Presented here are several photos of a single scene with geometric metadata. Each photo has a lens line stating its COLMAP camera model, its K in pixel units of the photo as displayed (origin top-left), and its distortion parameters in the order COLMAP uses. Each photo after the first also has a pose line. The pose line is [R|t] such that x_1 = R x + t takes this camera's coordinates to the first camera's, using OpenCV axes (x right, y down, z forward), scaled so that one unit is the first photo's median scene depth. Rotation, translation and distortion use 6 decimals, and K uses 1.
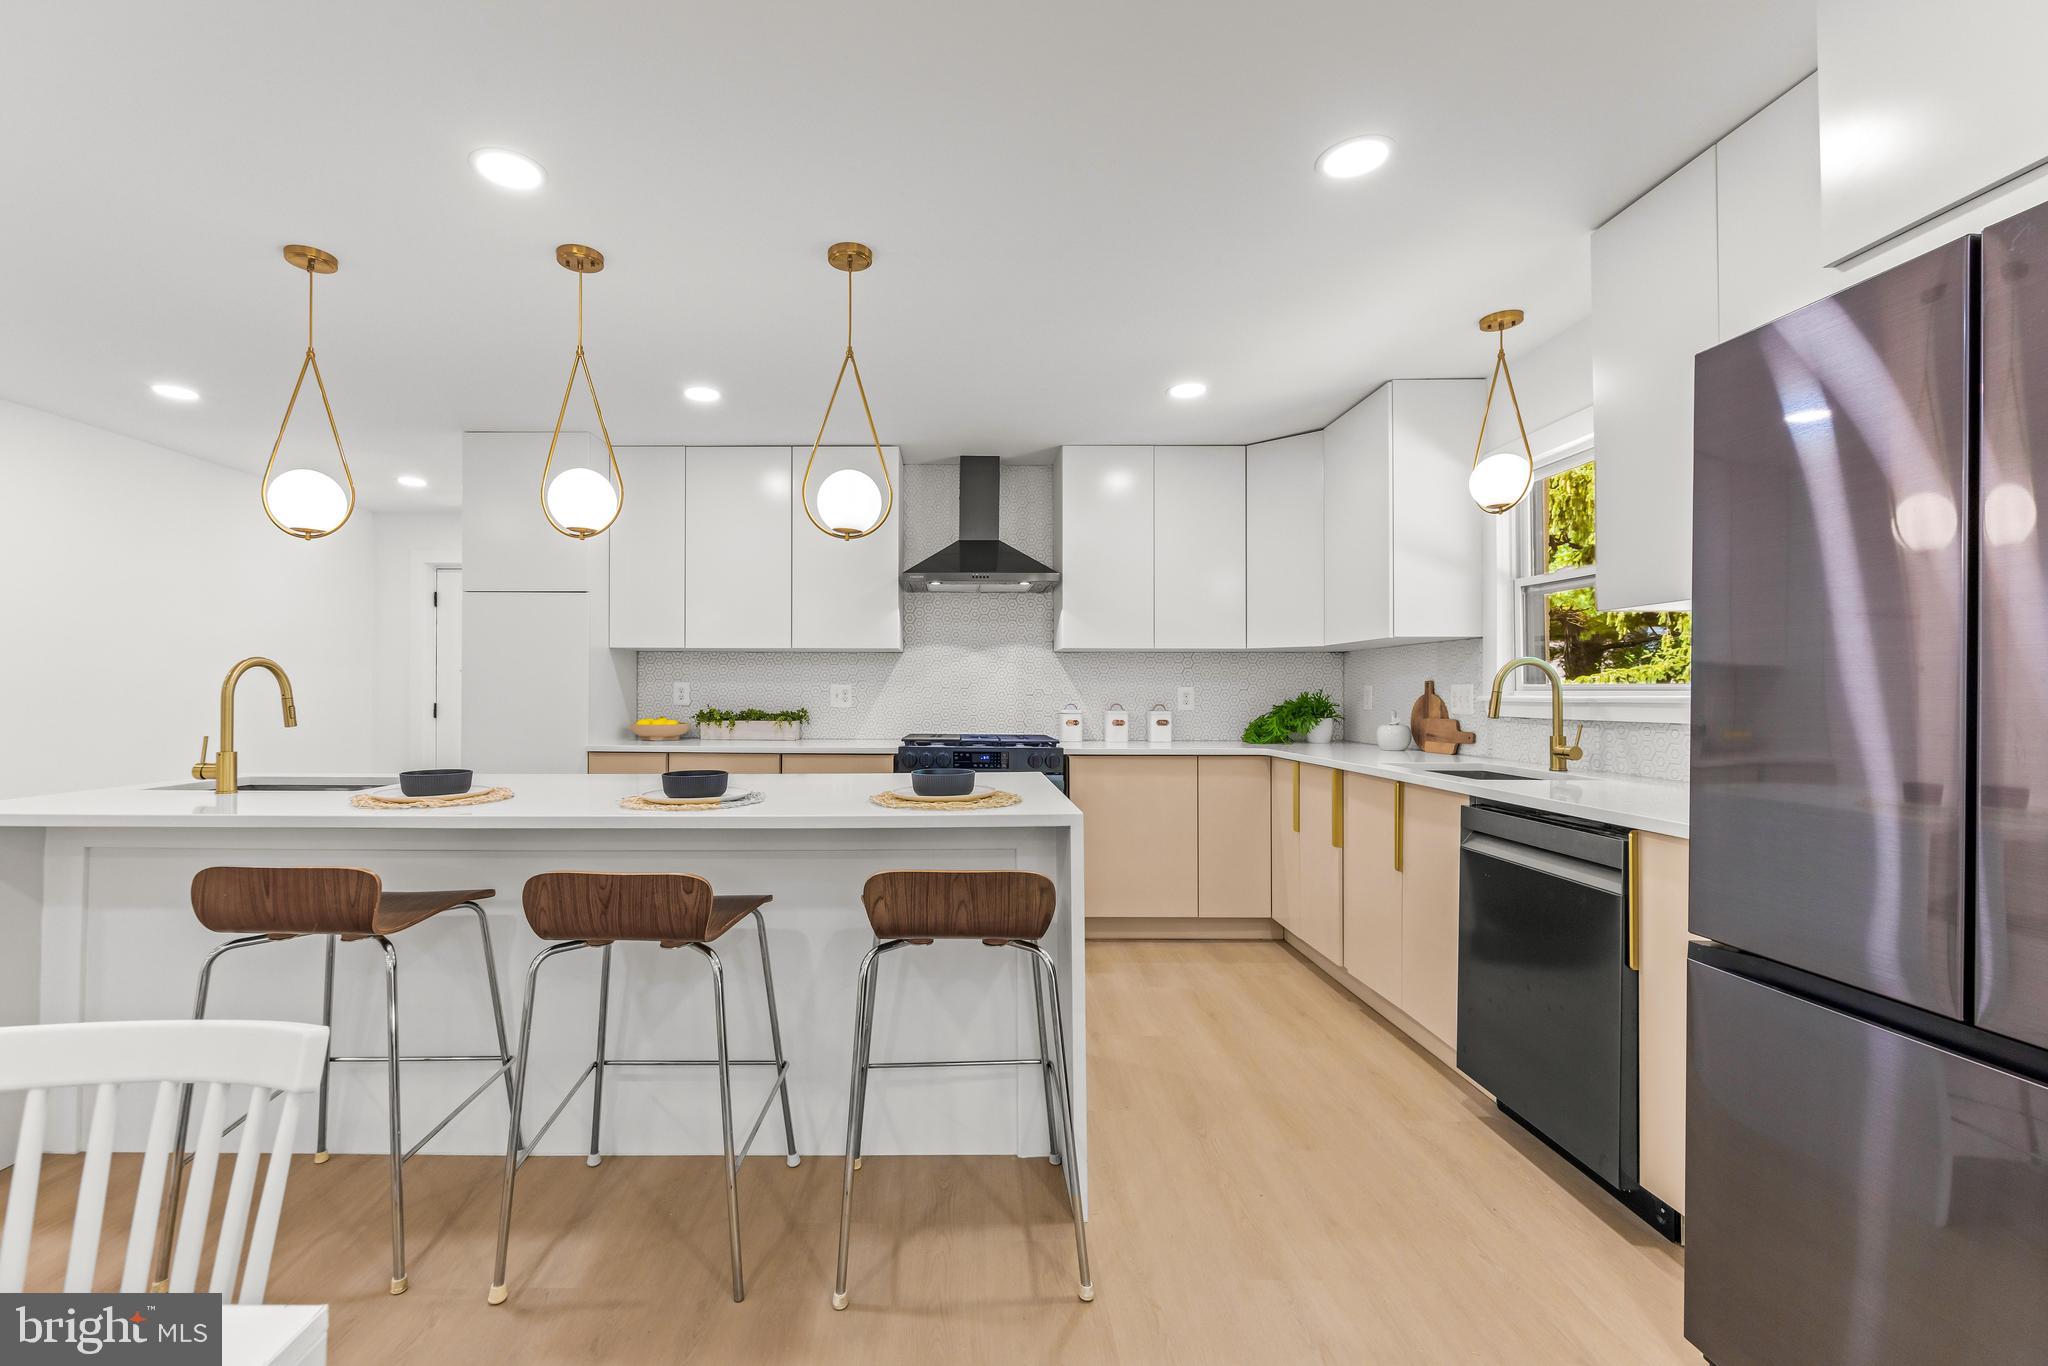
lens RADIAL K [[833.5, 0, 940.5], [0, 833.5, 690.4], [0, 0, 1]] dist [-0.005314, 0.000940]
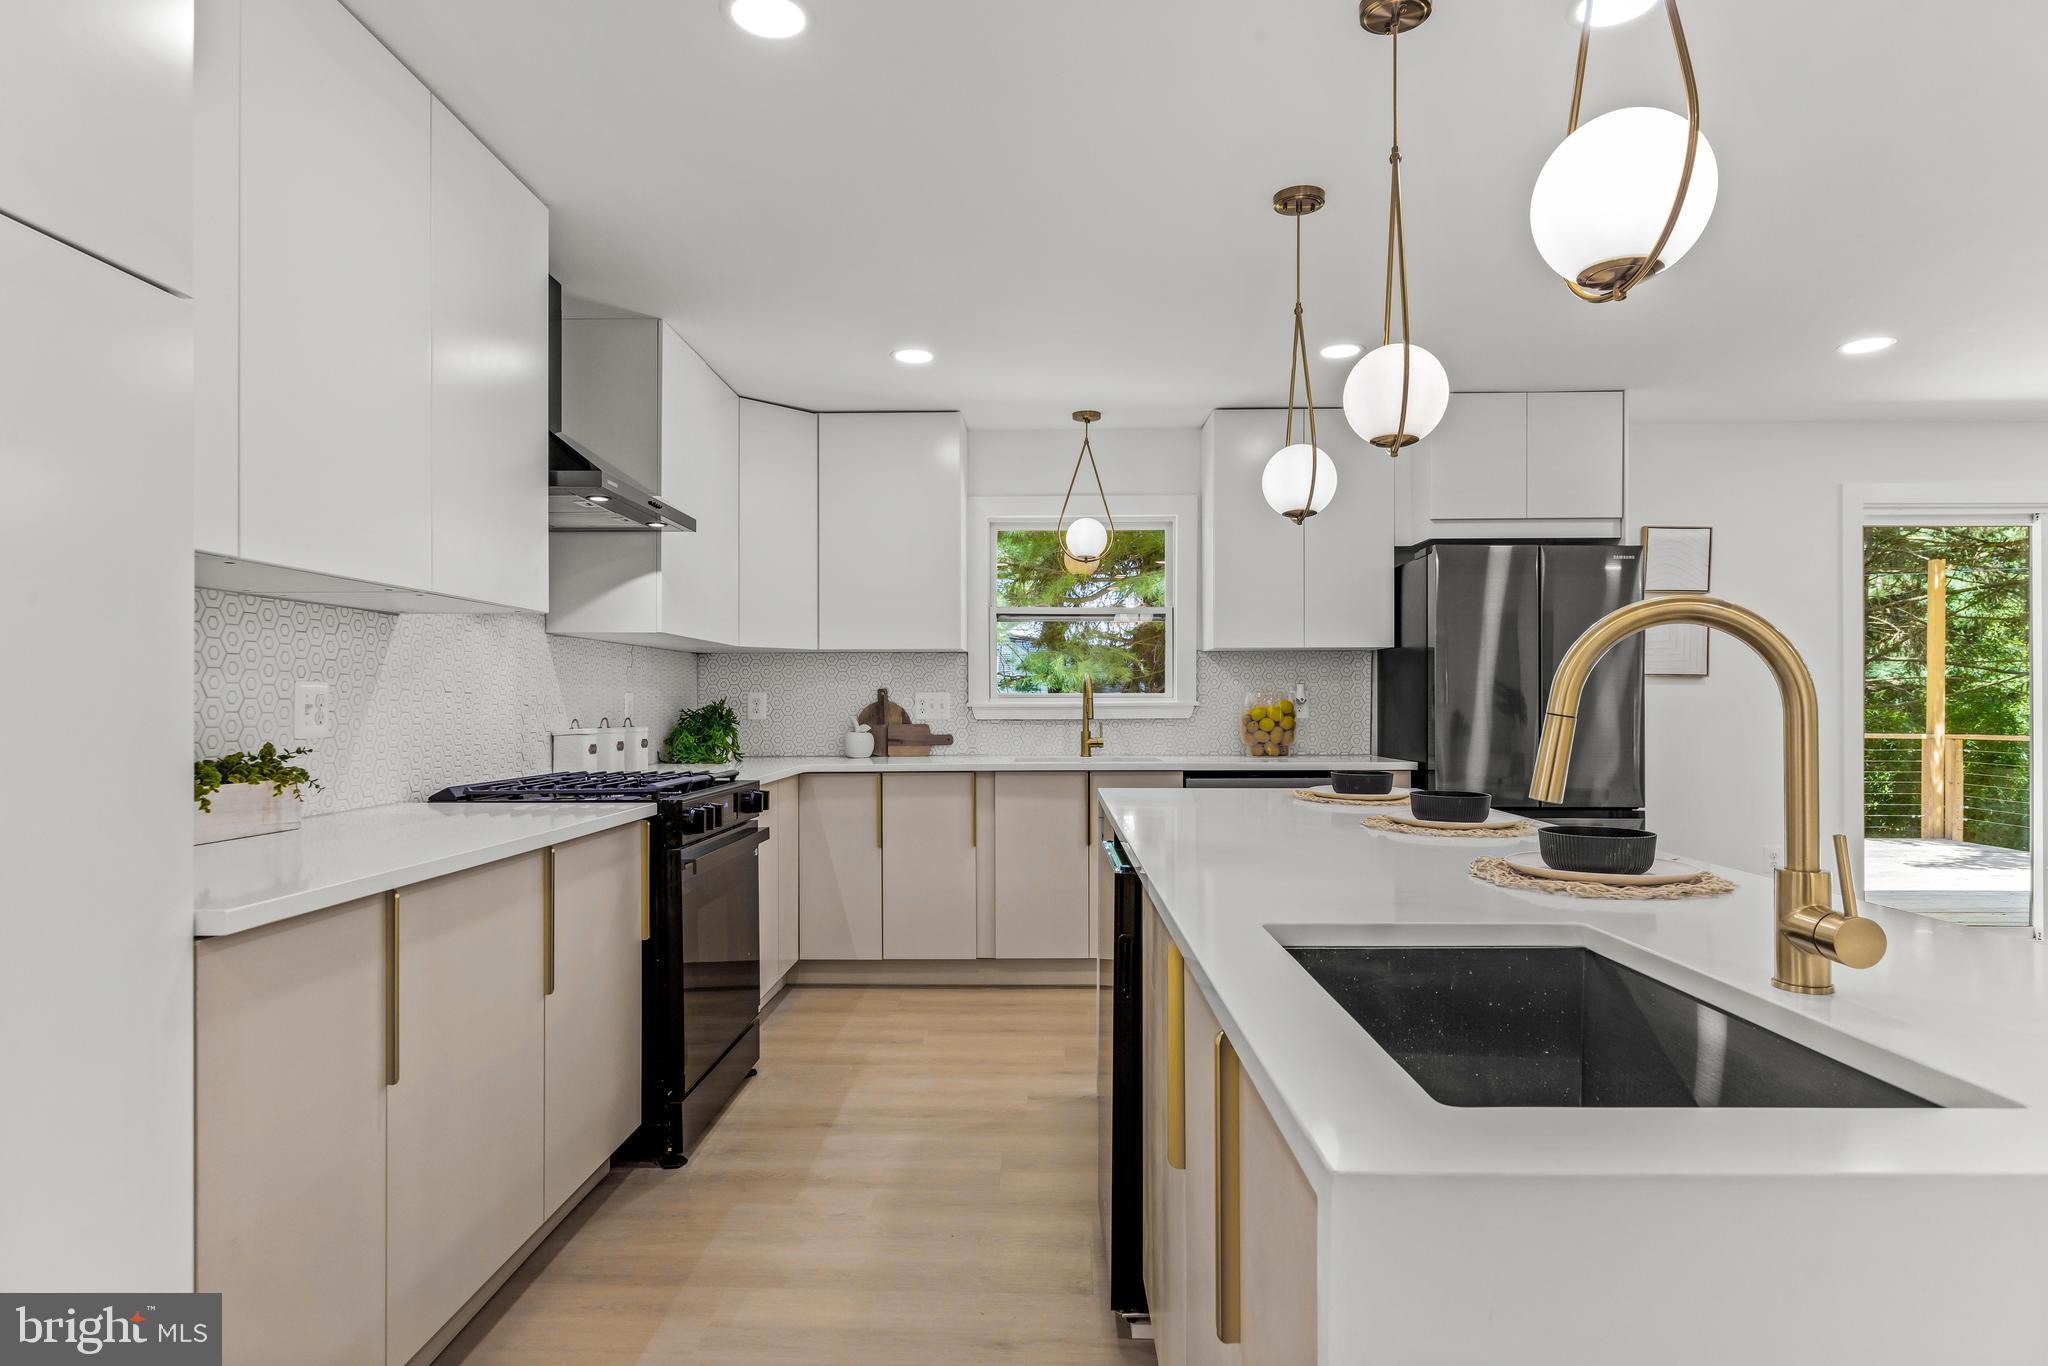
lens RADIAL K [[1103.9, 0, 1021.1], [0, 1103.9, 707.6], [0, 0, 1]] dist [-0.009203, 0.001225]
pose [[0.003667, -0.007802, 0.999963, -0.818454], [-0.000056, 0.999970, 0.007802, 0.001226], [-0.999993, -0.000084, 0.003667, 0.830407]]
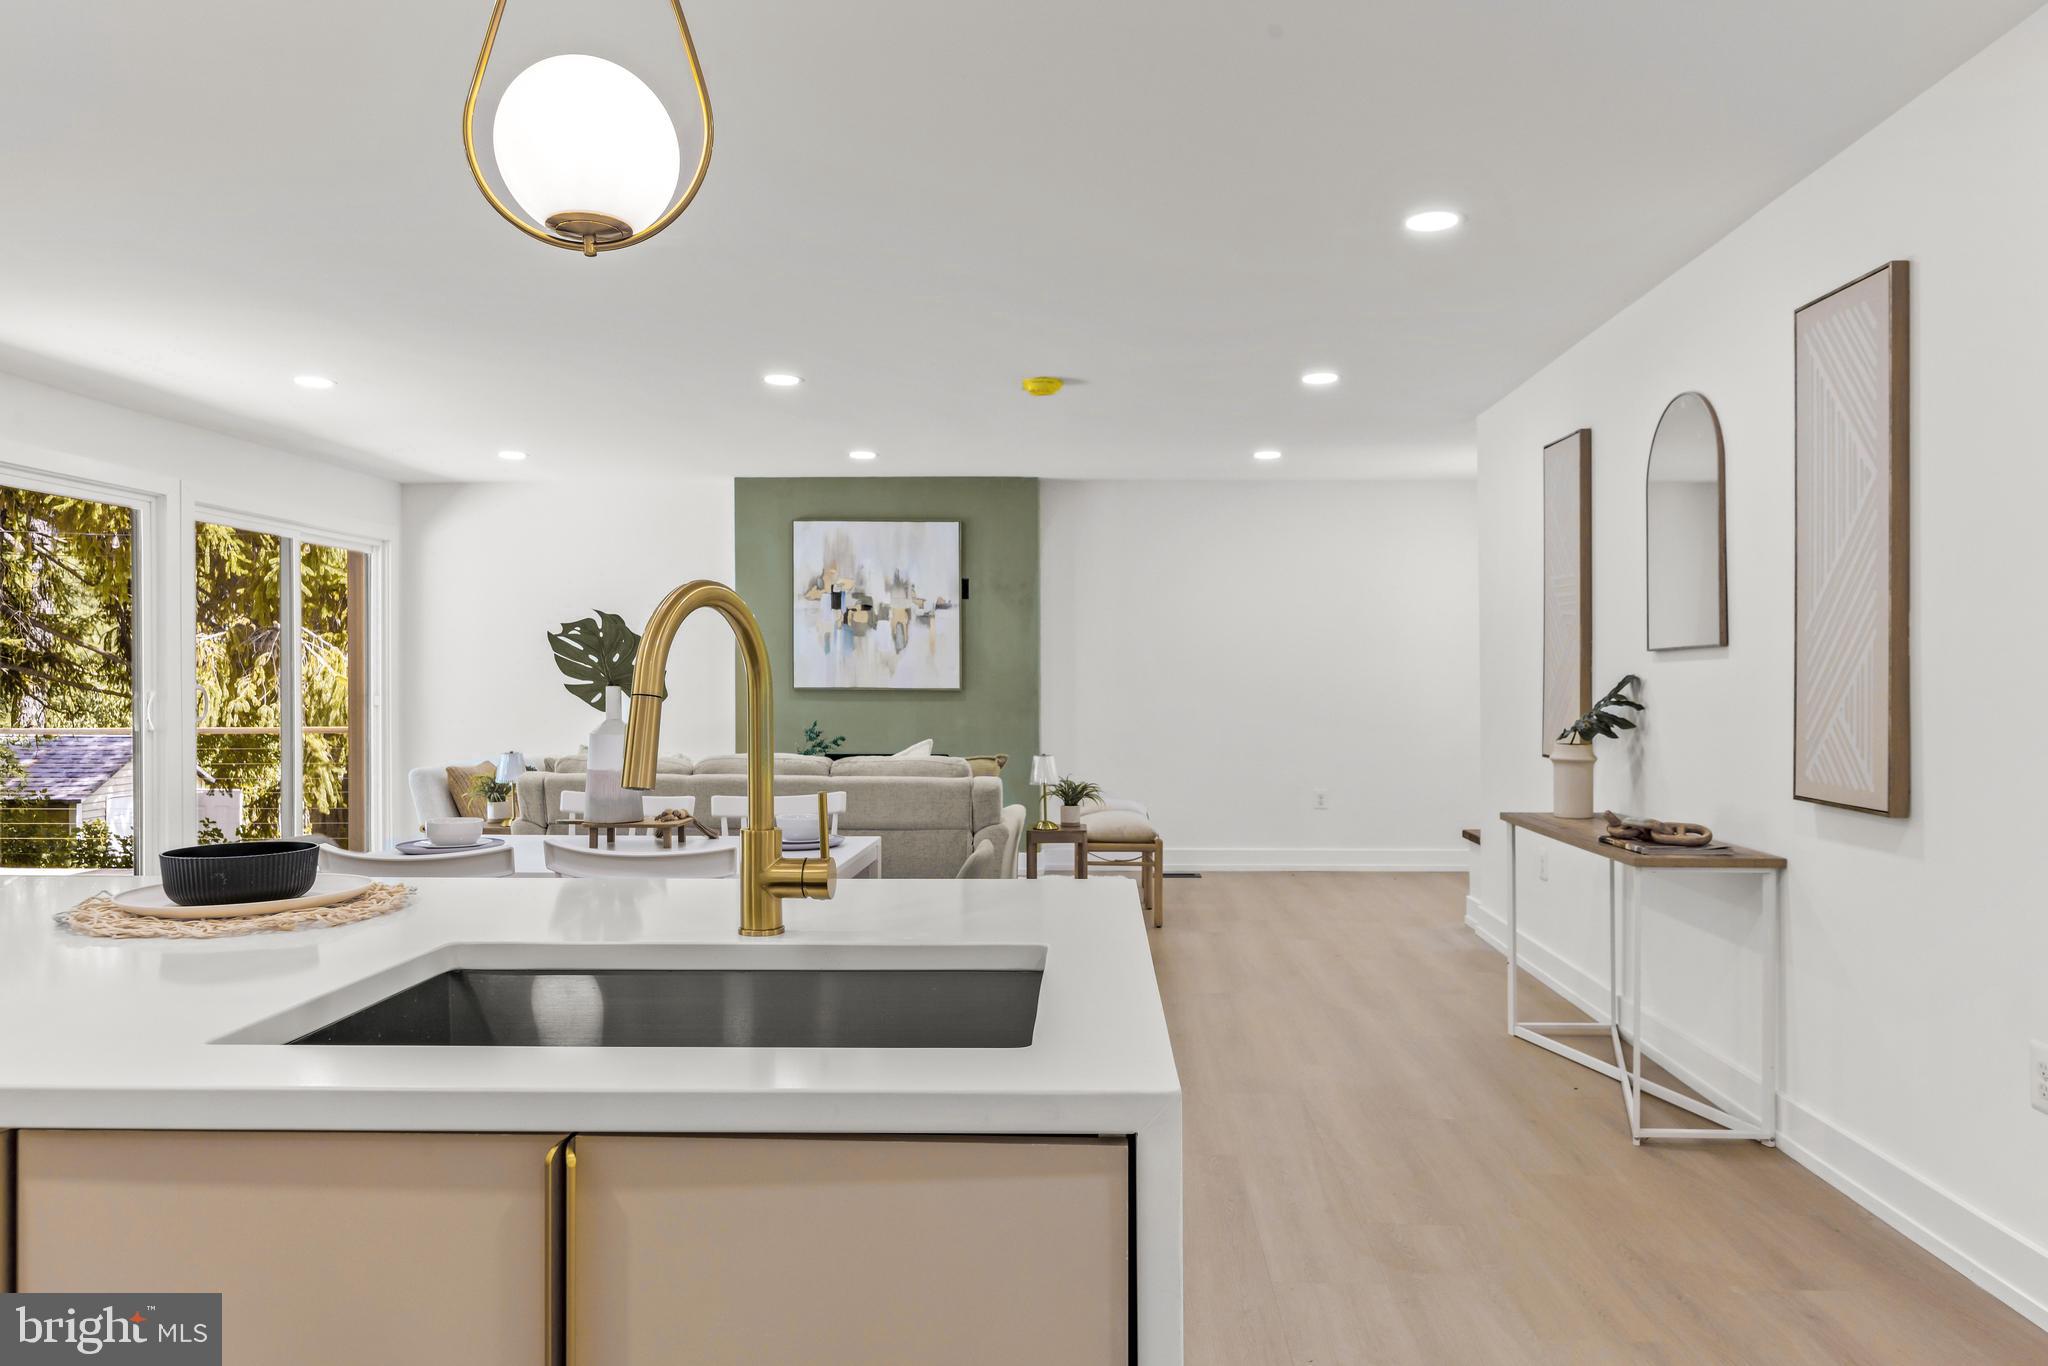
lens RADIAL K [[1338.1, 0, 1026.0], [0, 1338.1, 680.4], [0, 0, 1]] dist [-0.000330, -0.004647]
pose [[-0.999985, -0.004824, -0.002688, -0.613556], [-0.004809, 0.999972, -0.005696, 0.002706], [0.002715, -0.005683, -0.999980, 1.026482]]
